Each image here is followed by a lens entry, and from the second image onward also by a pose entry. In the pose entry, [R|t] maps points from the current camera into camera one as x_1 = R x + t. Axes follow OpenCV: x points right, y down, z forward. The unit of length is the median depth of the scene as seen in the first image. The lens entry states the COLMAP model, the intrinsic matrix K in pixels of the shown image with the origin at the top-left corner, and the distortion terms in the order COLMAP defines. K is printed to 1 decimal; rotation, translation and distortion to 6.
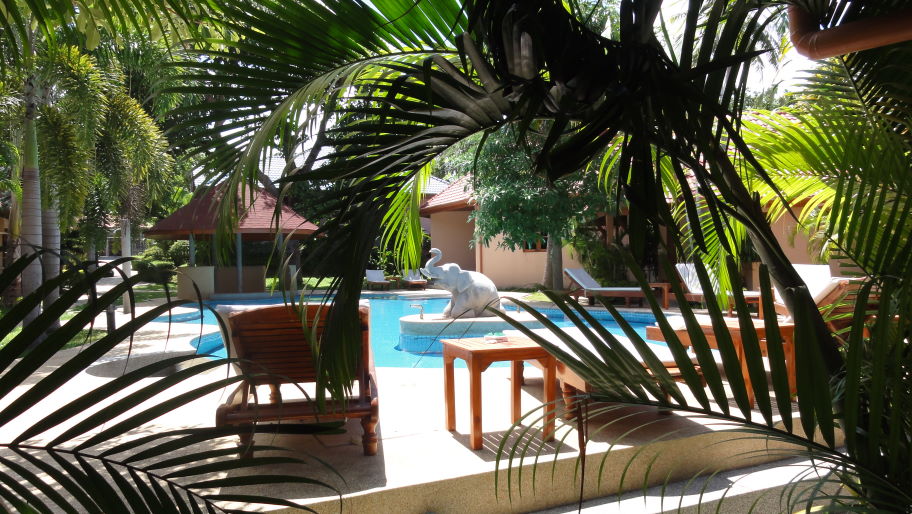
lens RADIAL K [[678.2, 0, 456.0], [0, 678.2, 257.0], [0, 0, 1]] dist [-0.003714, 0.003328]
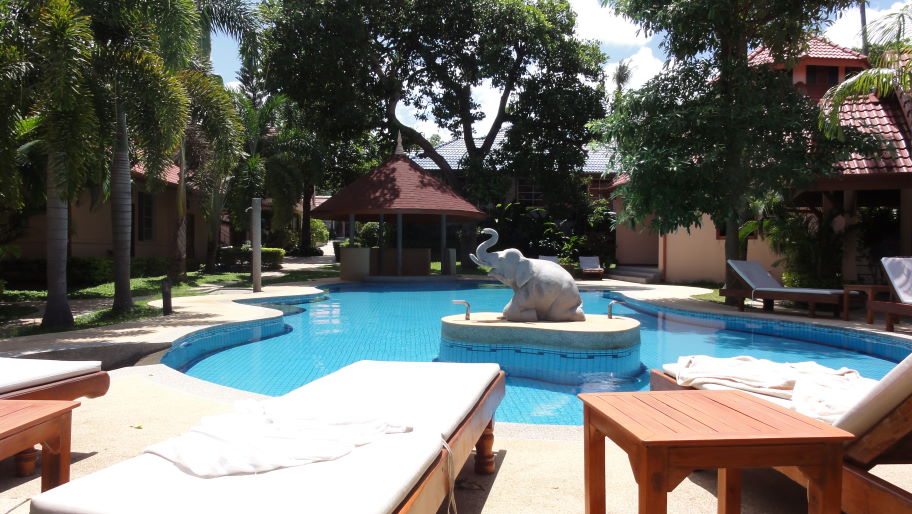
lens RADIAL K [[678.2, 0, 456.0], [0, 678.2, 257.0], [0, 0, 1]] dist [-0.003714, 0.003328]
pose [[0.938815, 0.026530, -0.343400, 0.089188], [-0.019404, 0.999519, 0.024172, 0.000879], [0.343876, -0.016030, 0.938878, 0.121817]]
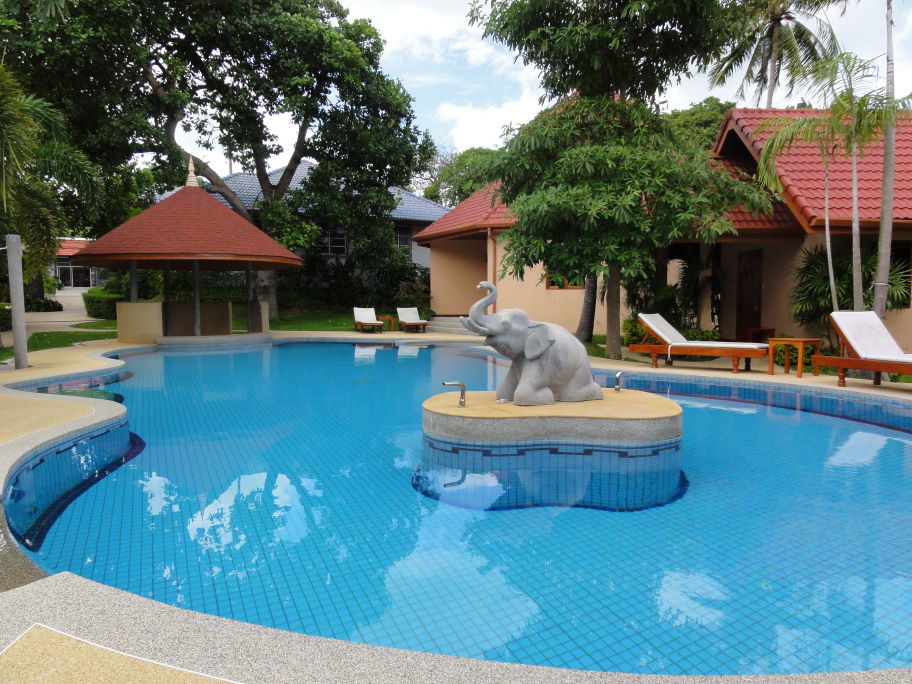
lens RADIAL K [[651.6, 0, 456.0], [0, 651.6, 342.0], [0, 0, 1]] dist [0.043484, 0.001858]
pose [[0.999455, 0.013776, 0.030006, -0.032575], [-0.016048, 0.996914, 0.076845, -0.002347], [-0.028855, -0.077285, 0.996591, 0.206655]]
